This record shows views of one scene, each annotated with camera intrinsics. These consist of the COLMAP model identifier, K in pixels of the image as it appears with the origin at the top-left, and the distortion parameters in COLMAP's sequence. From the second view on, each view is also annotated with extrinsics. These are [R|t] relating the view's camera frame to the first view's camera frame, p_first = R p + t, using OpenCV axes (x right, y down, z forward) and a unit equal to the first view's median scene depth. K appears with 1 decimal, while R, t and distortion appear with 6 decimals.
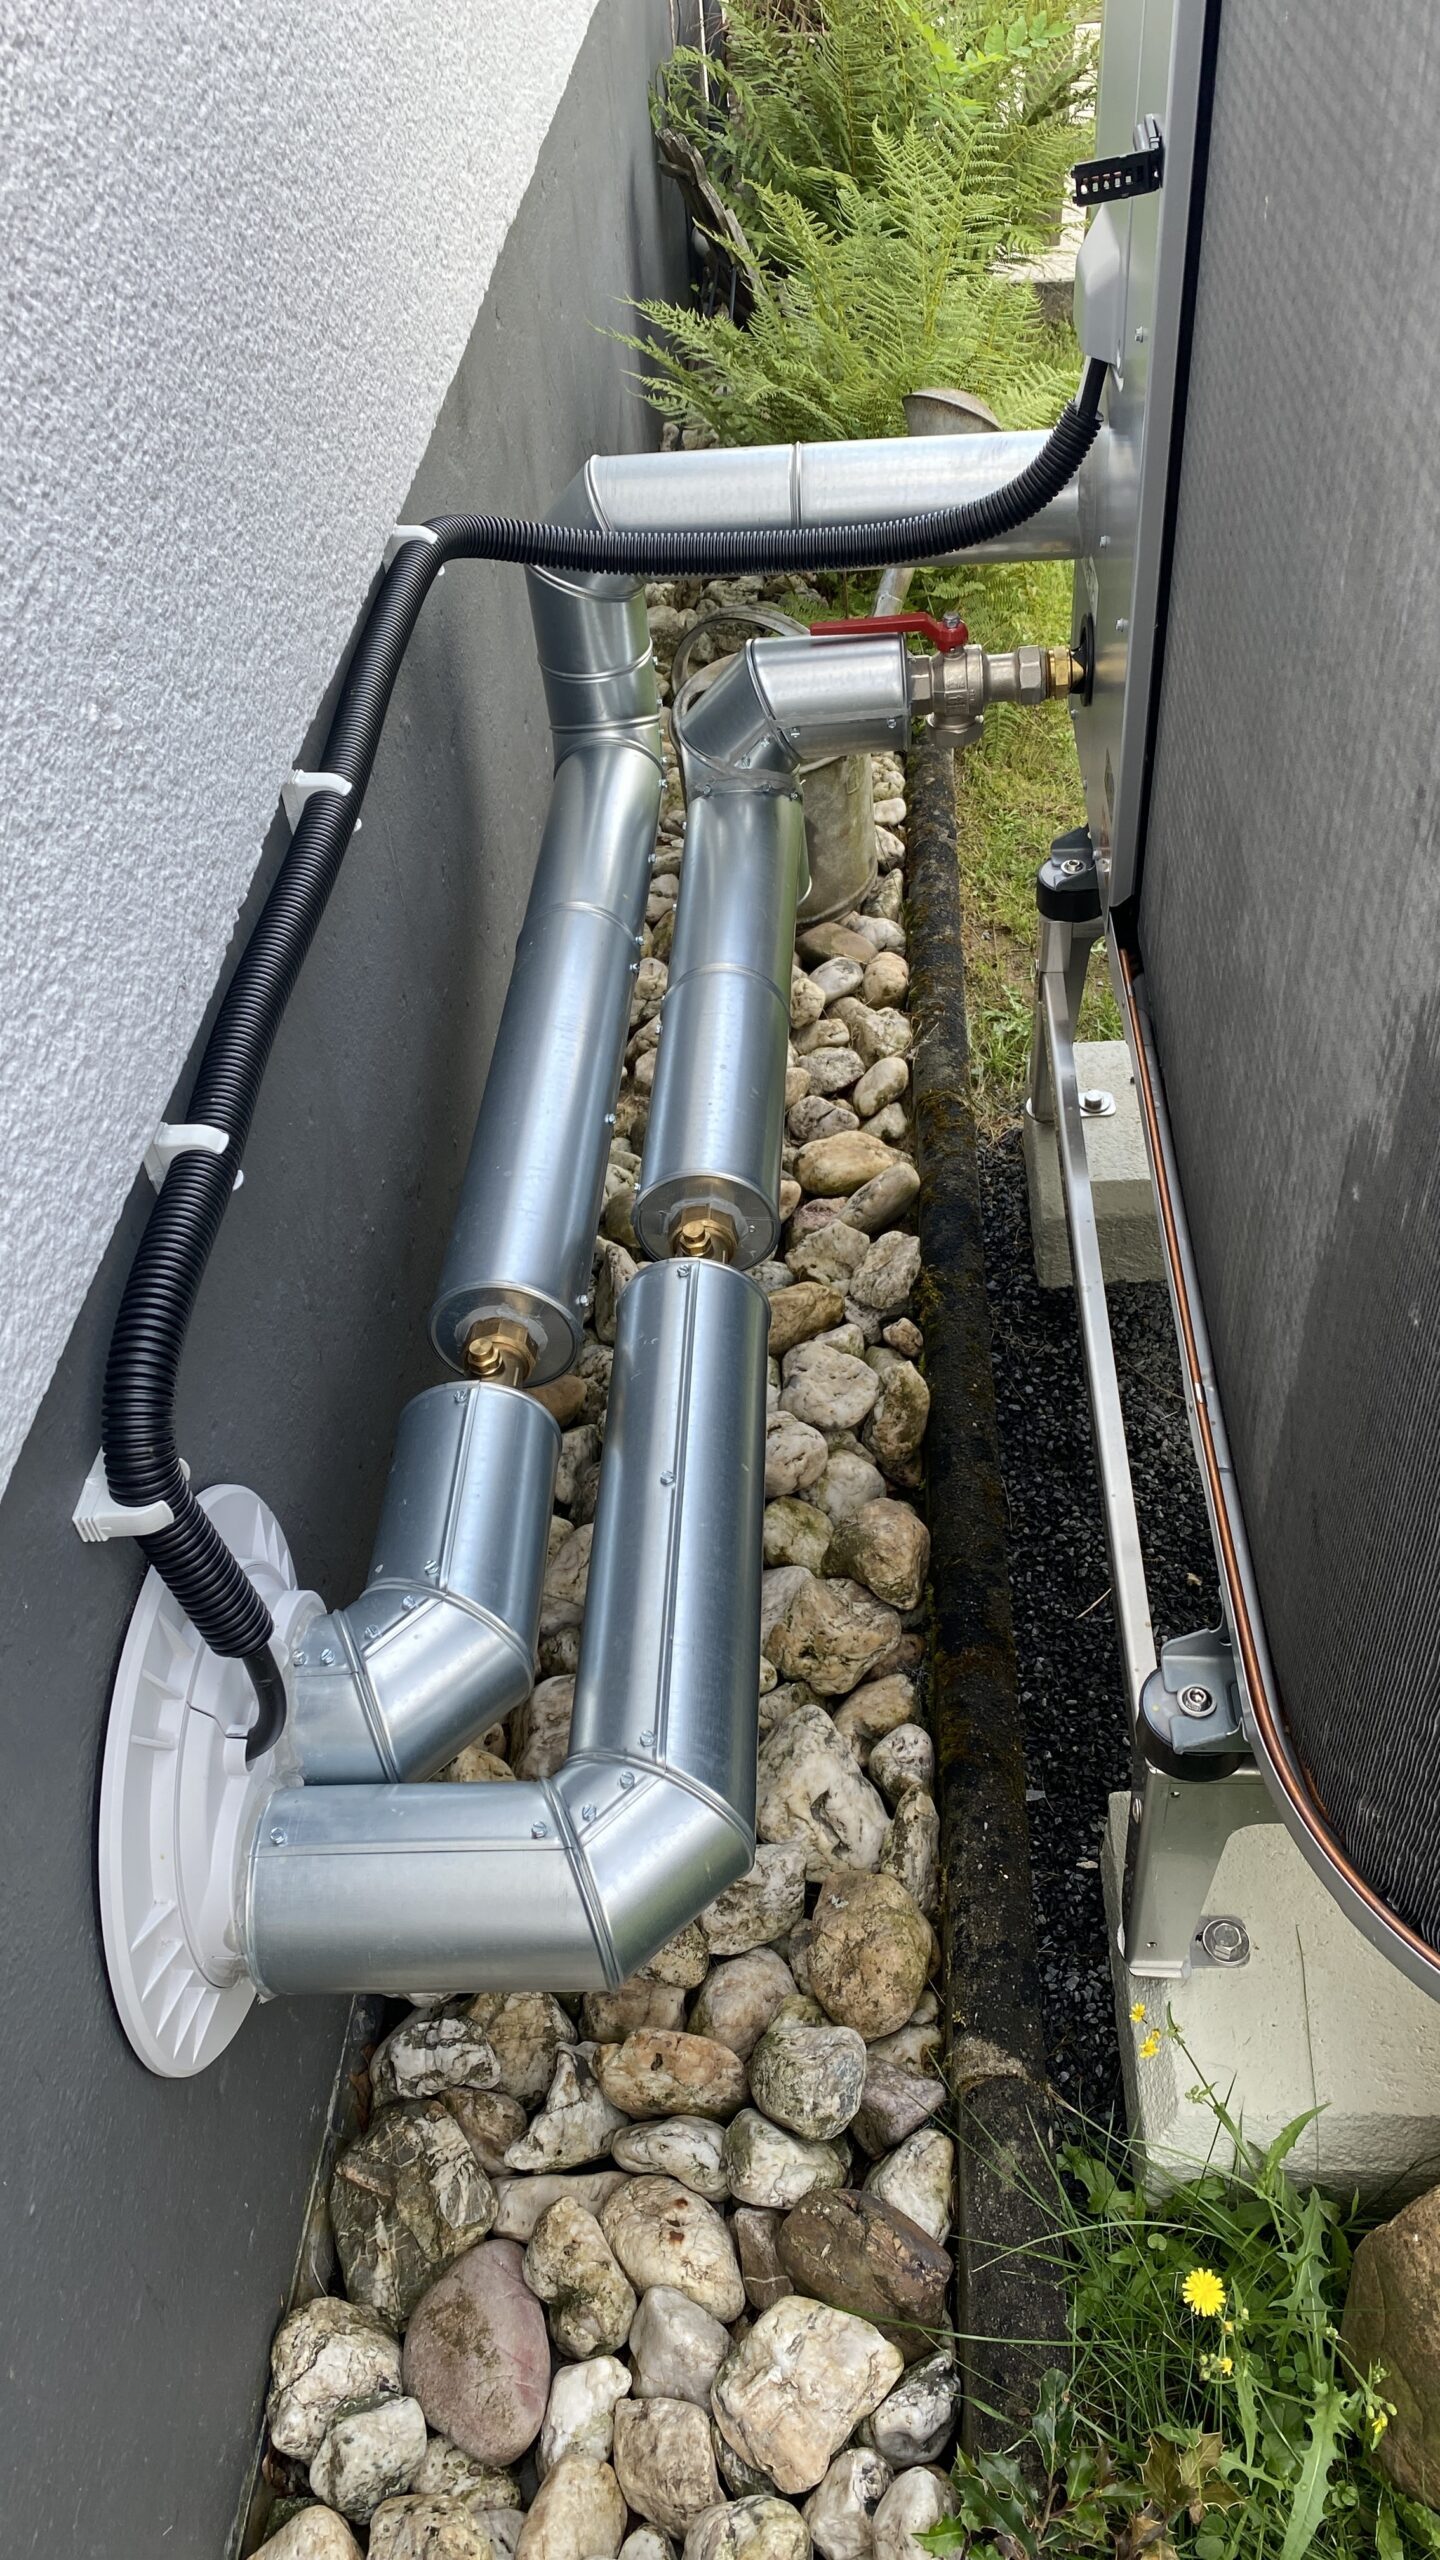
lens RADIAL K [[2003.5, 0, 720.0], [0, 2003.5, 1280.0], [0, 0, 1]] dist [0.083003, -0.149631]
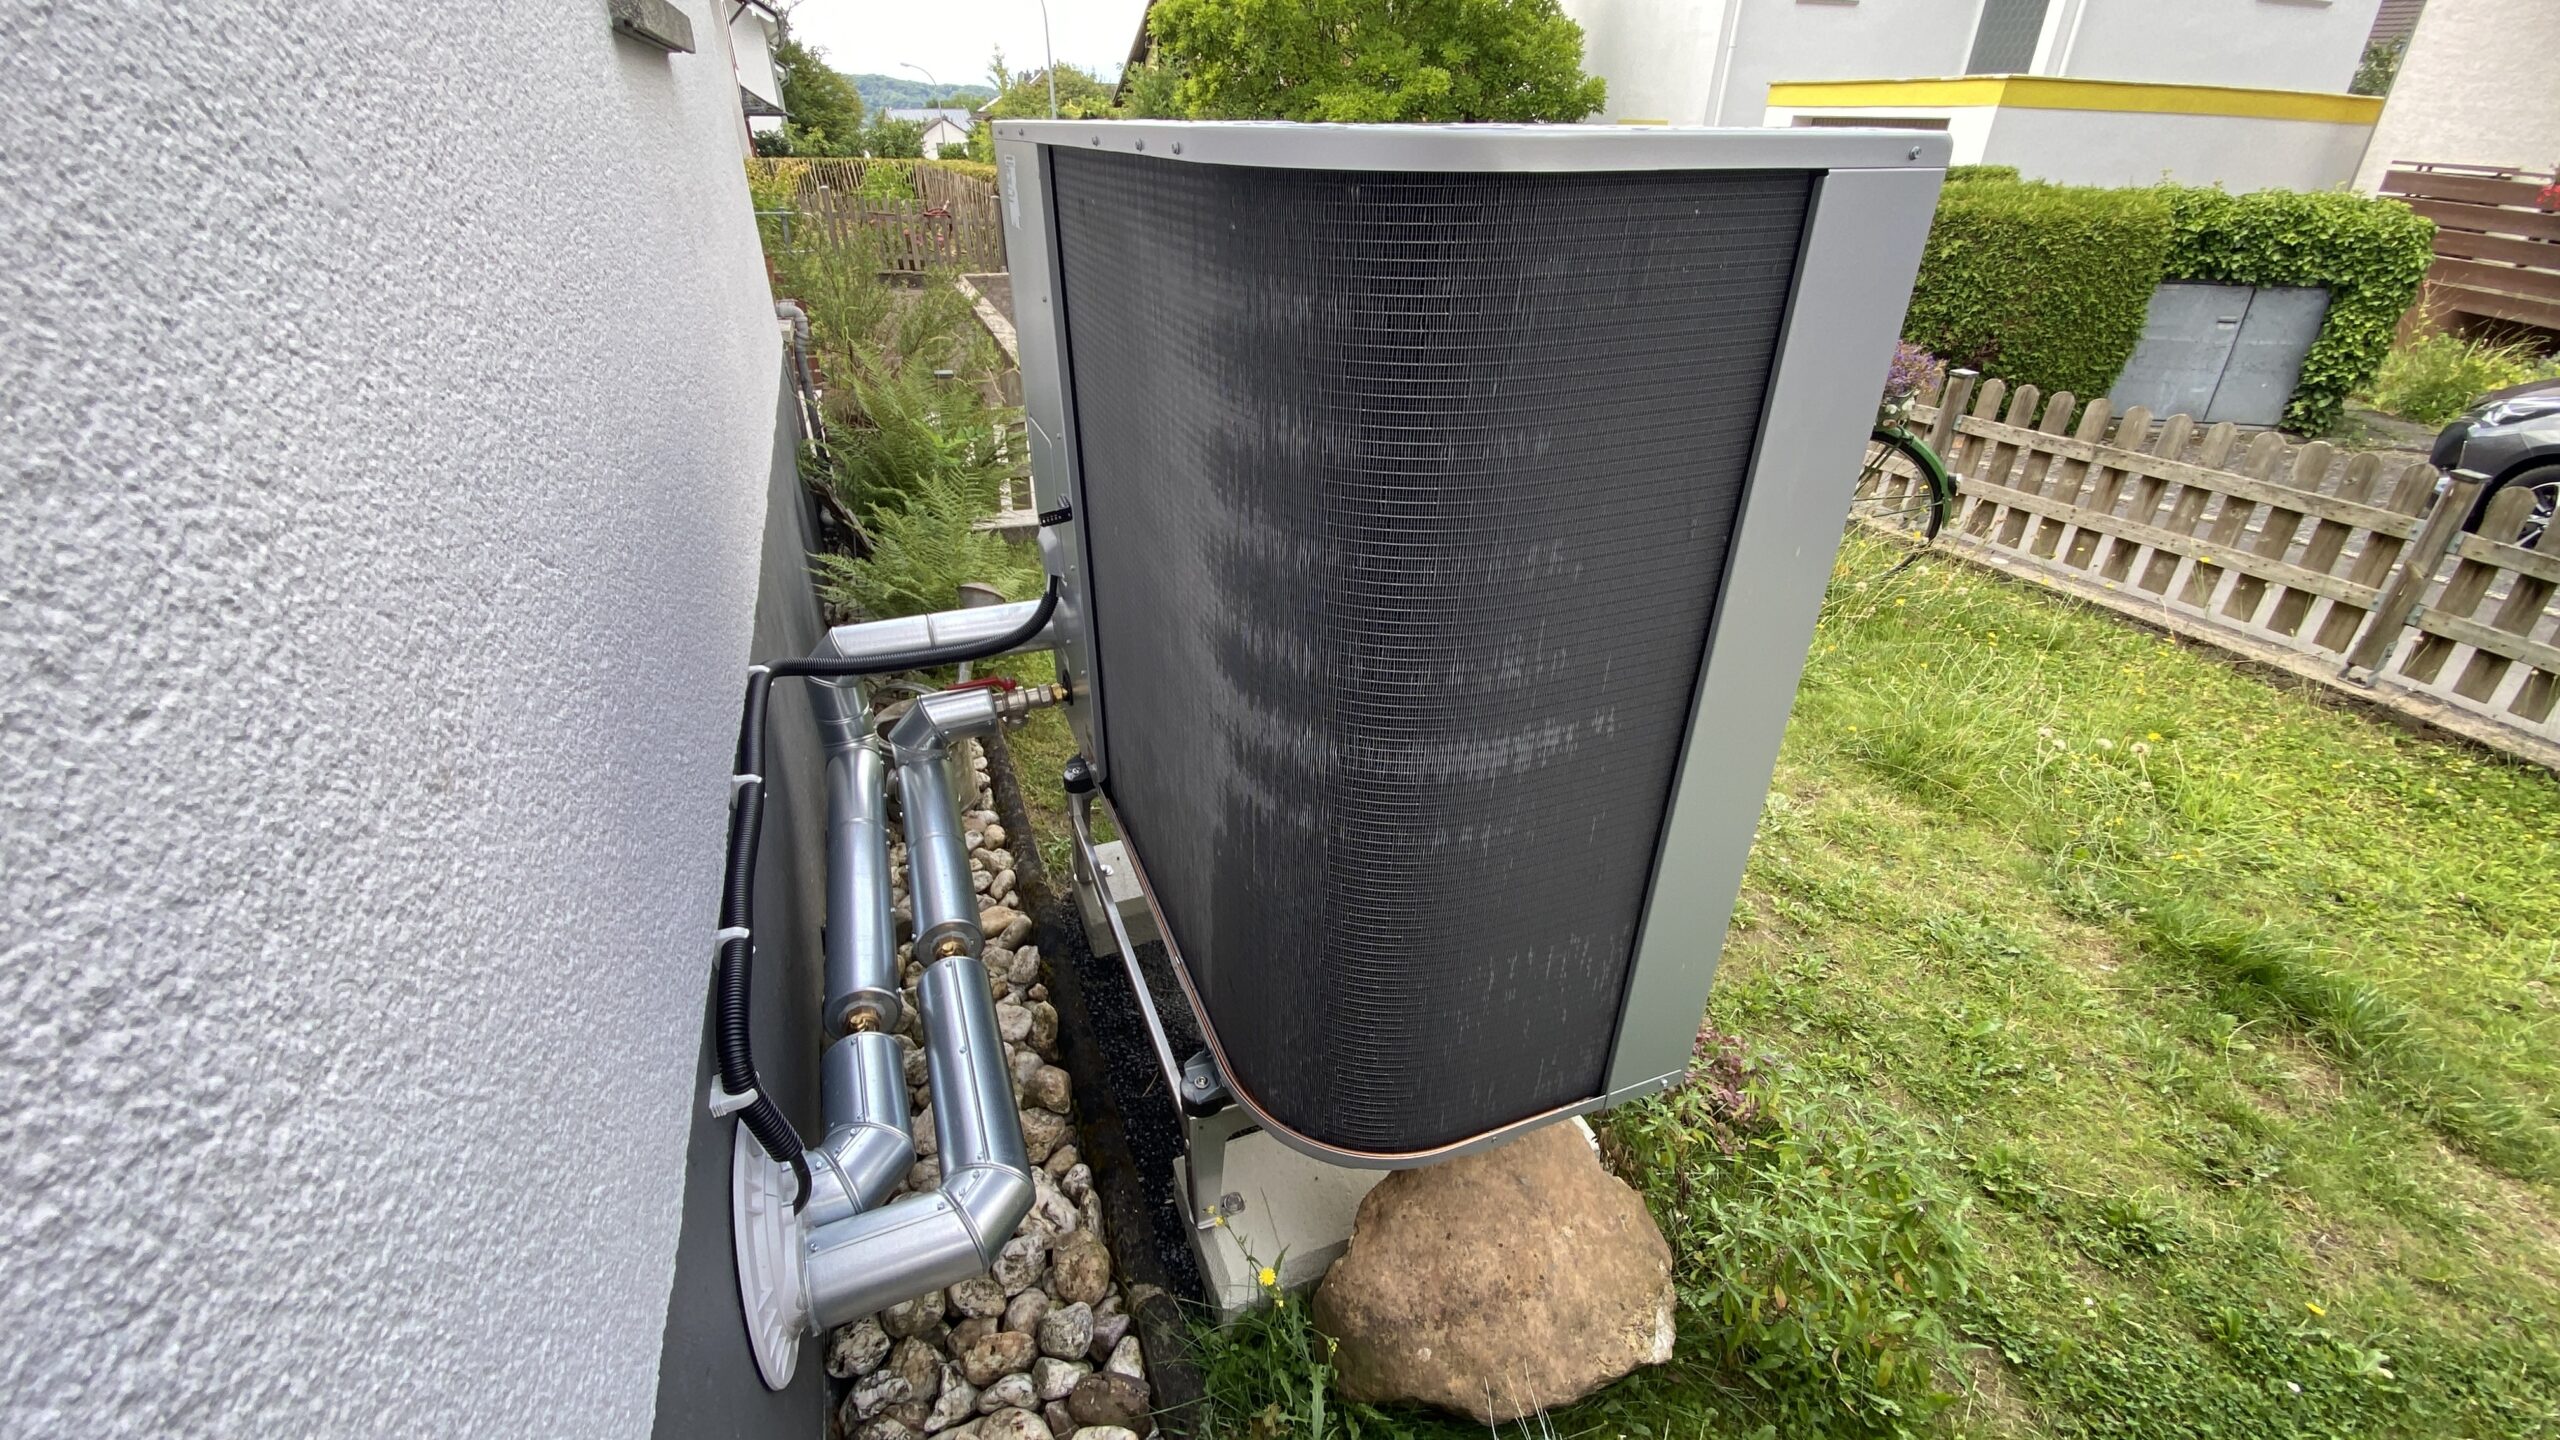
lens RADIAL K [[1077.7, 0, 1280.0], [0, 1077.7, 720.0], [0, 0, 1]] dist [-0.091195, -0.000037]
pose [[0.915211, -0.125206, 0.383031, -0.081197], [0.220874, 0.950871, -0.216931, 0.062422], [-0.337052, 0.283139, 0.897902, -0.221018]]
